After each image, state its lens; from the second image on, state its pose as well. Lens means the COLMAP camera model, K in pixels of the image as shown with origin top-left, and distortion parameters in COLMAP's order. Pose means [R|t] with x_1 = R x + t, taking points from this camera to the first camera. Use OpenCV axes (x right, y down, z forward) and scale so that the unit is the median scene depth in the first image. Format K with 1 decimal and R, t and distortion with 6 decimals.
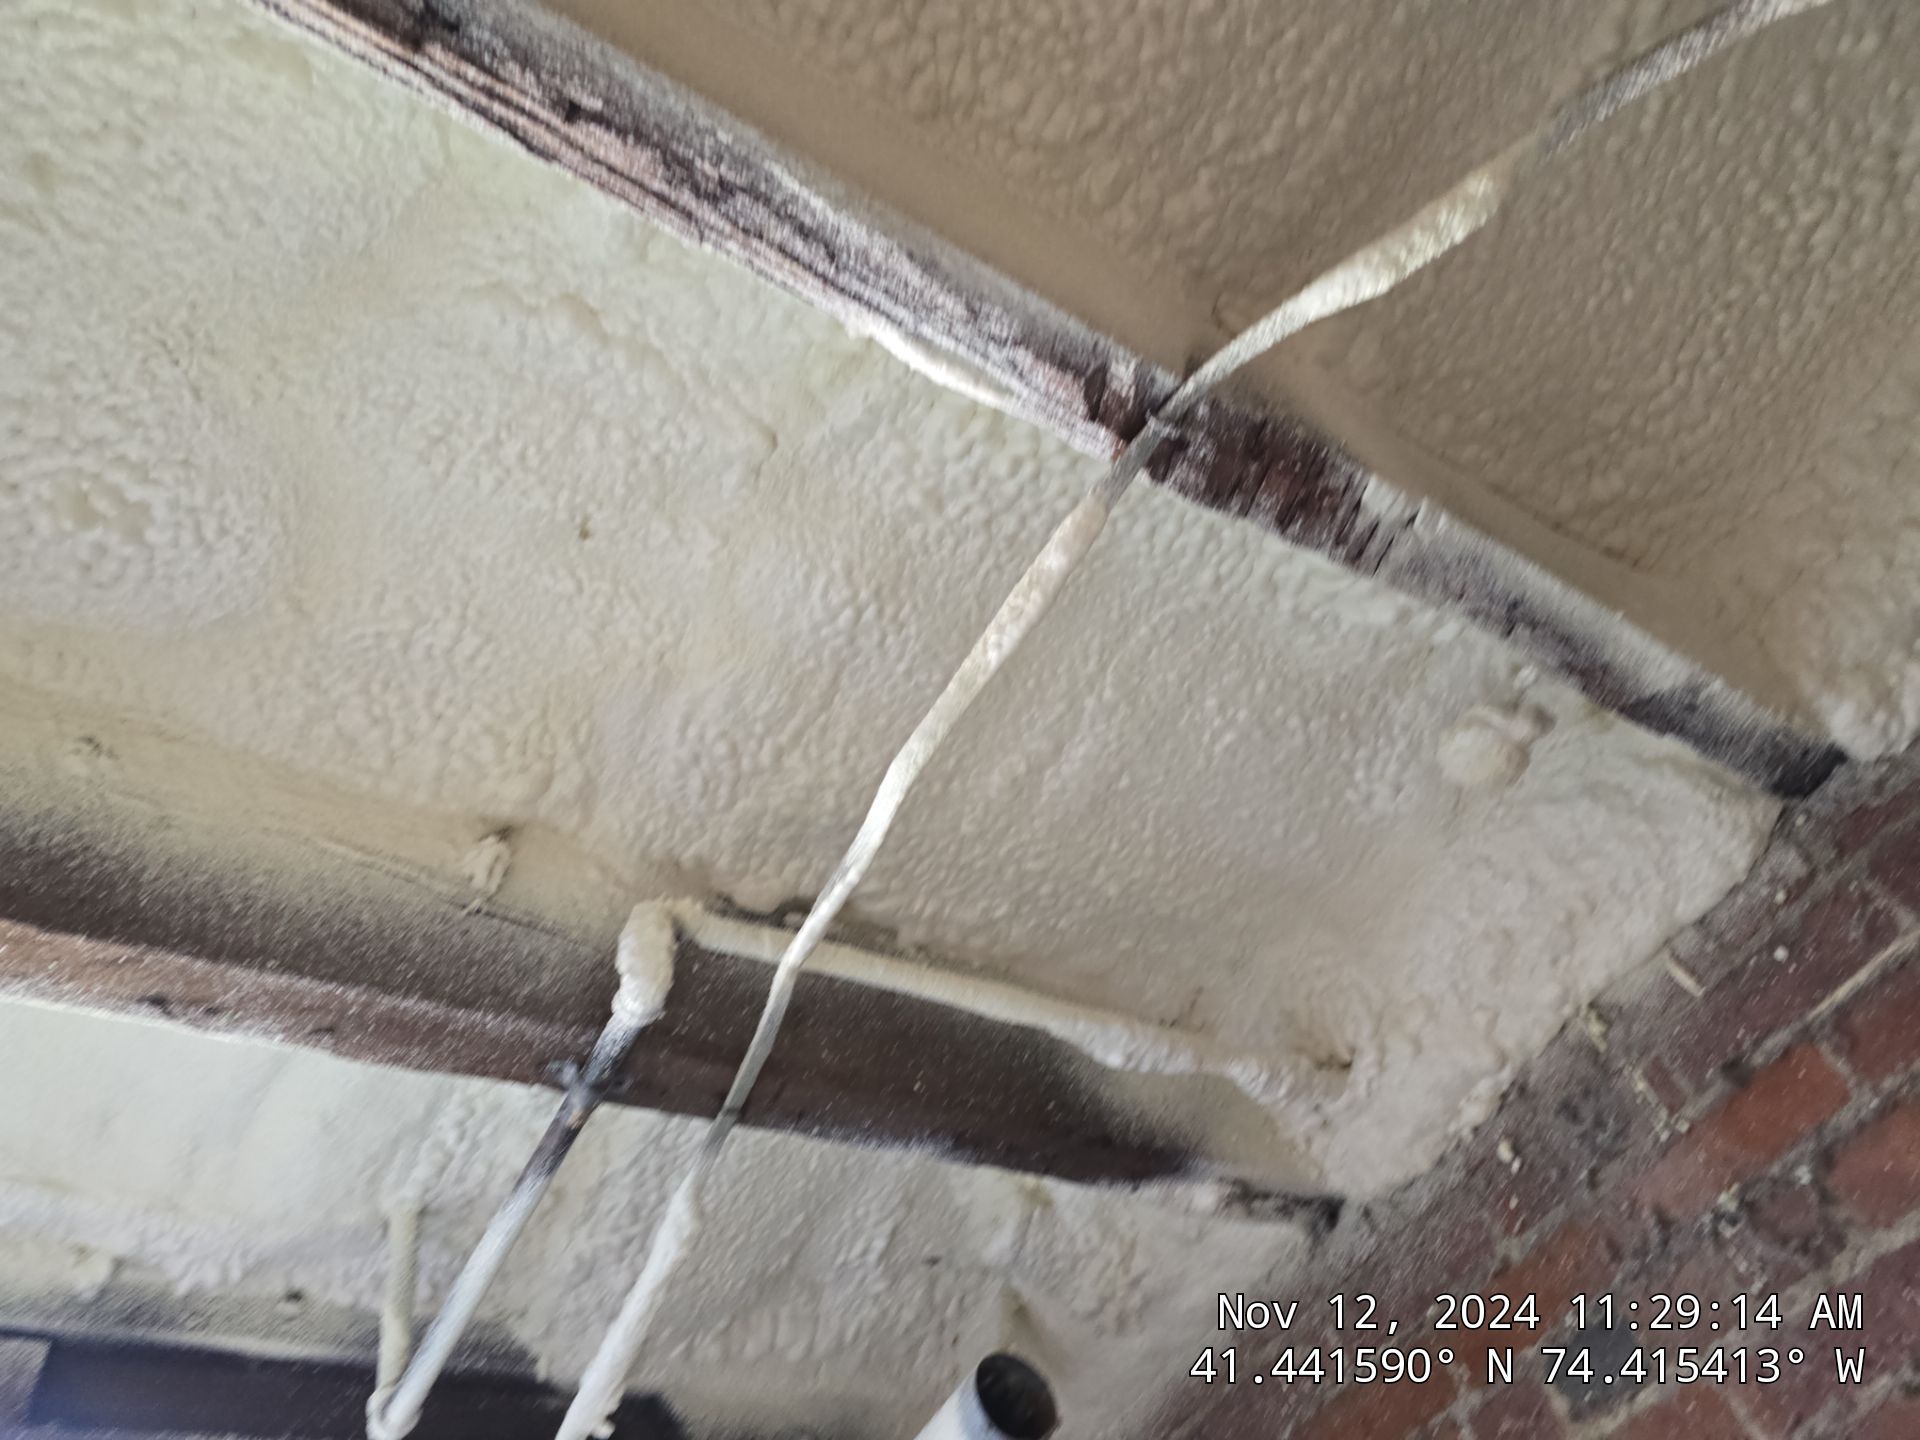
lens RADIAL K [[1302.6, 0, 972.4], [0, 1302.6, 710.6], [0, 0, 1]] dist [0.076298, -0.072192]
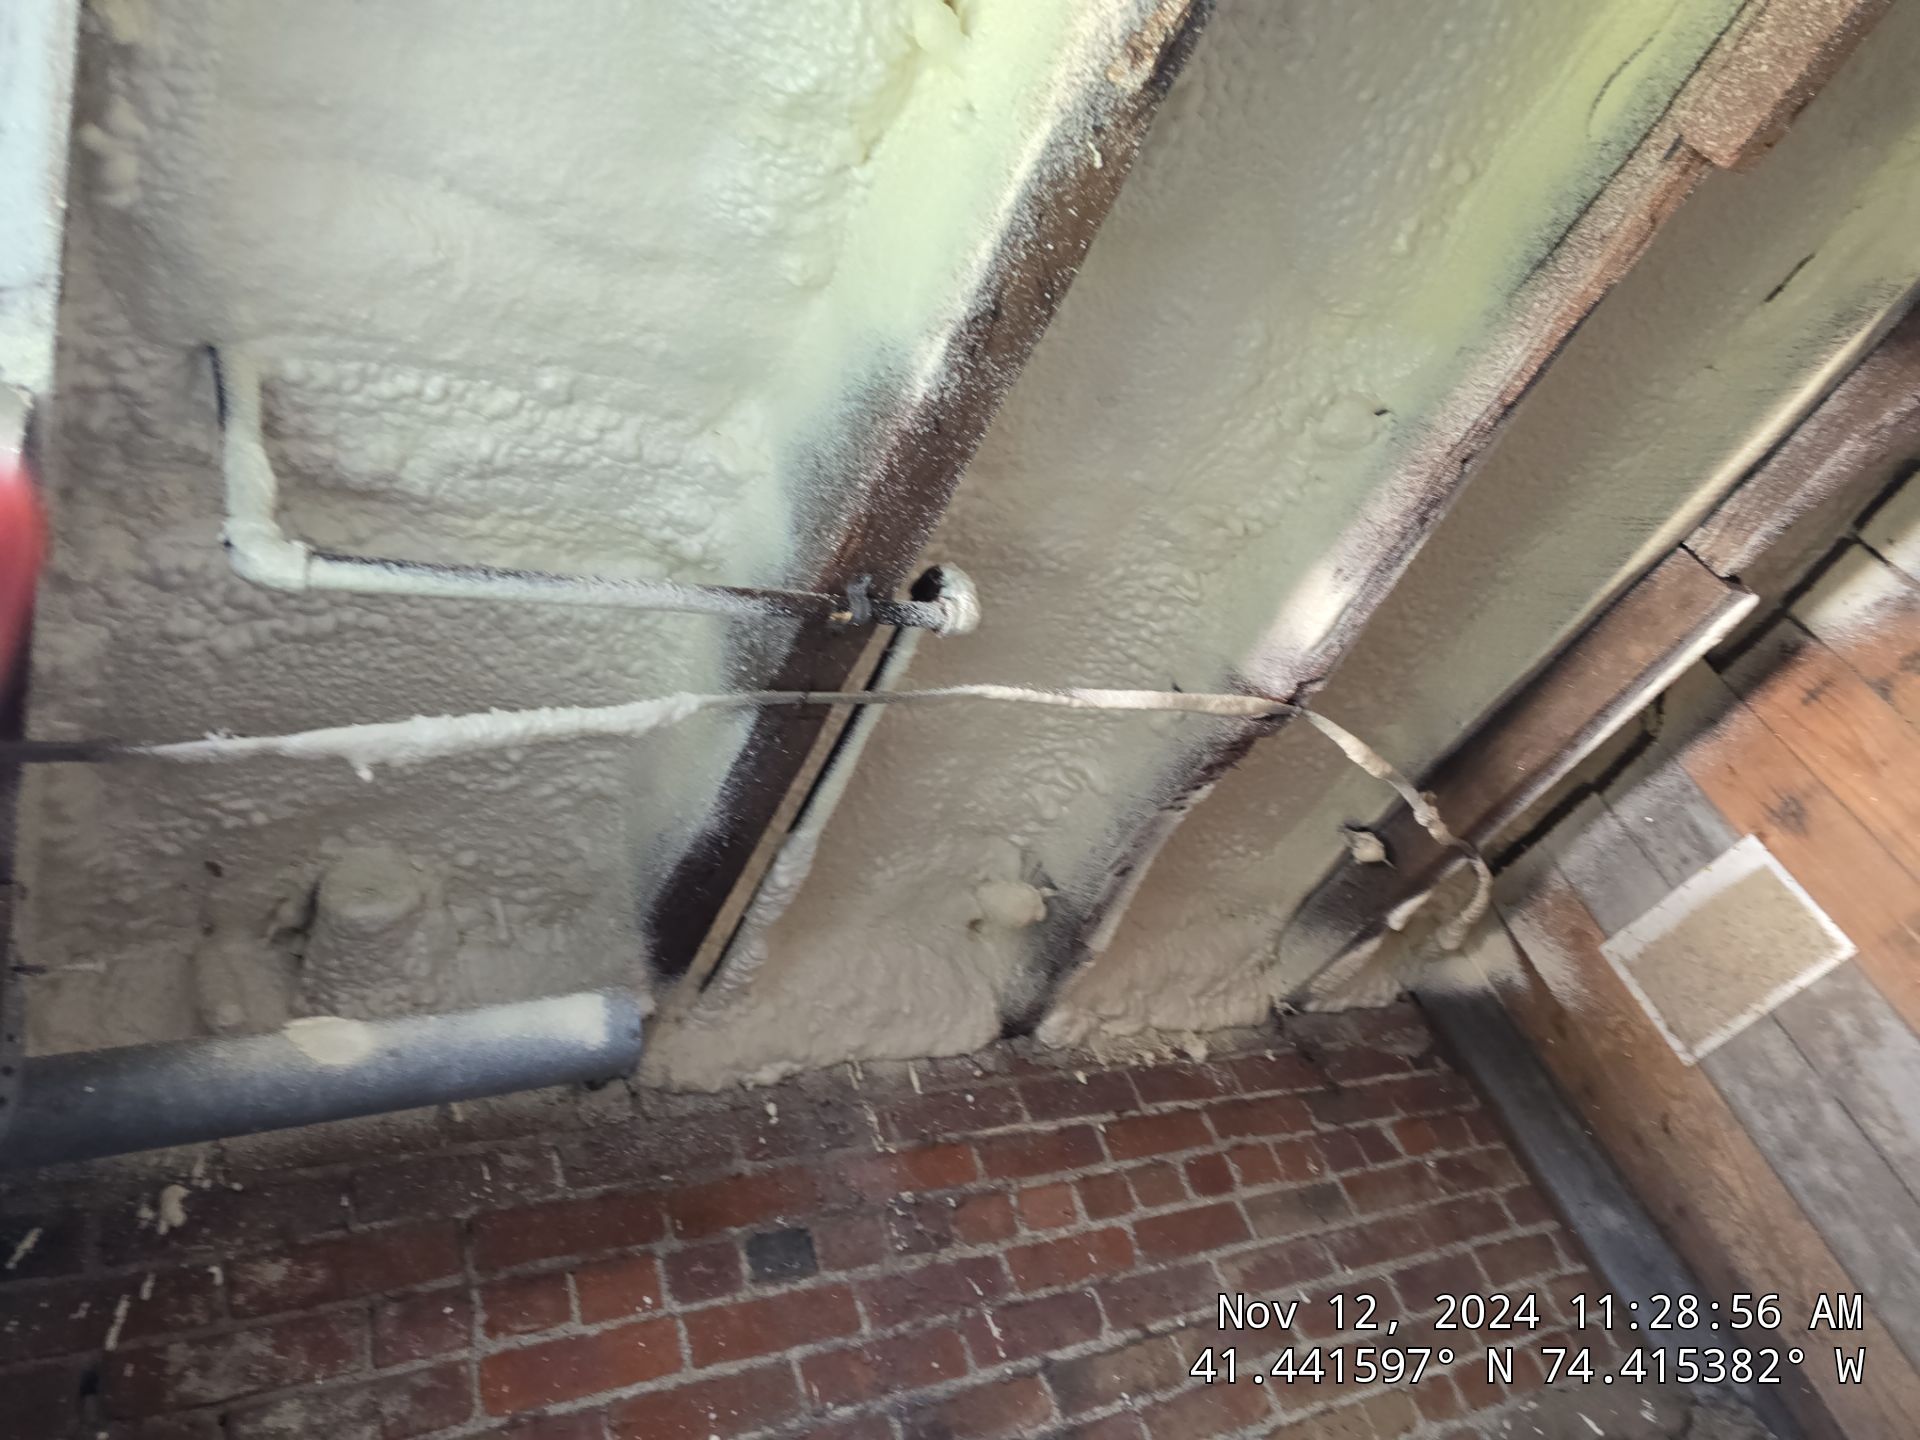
lens RADIAL K [[1314.3, 0, 976.6], [0, 1314.3, 725.3], [0, 0, 1]] dist [0.065749, -0.060599]
pose [[0.129681, 0.747295, 0.651715, -0.914511], [-0.528302, 0.608278, -0.592364, 0.935688], [-0.839094, -0.267484, 0.473680, 0.310212]]
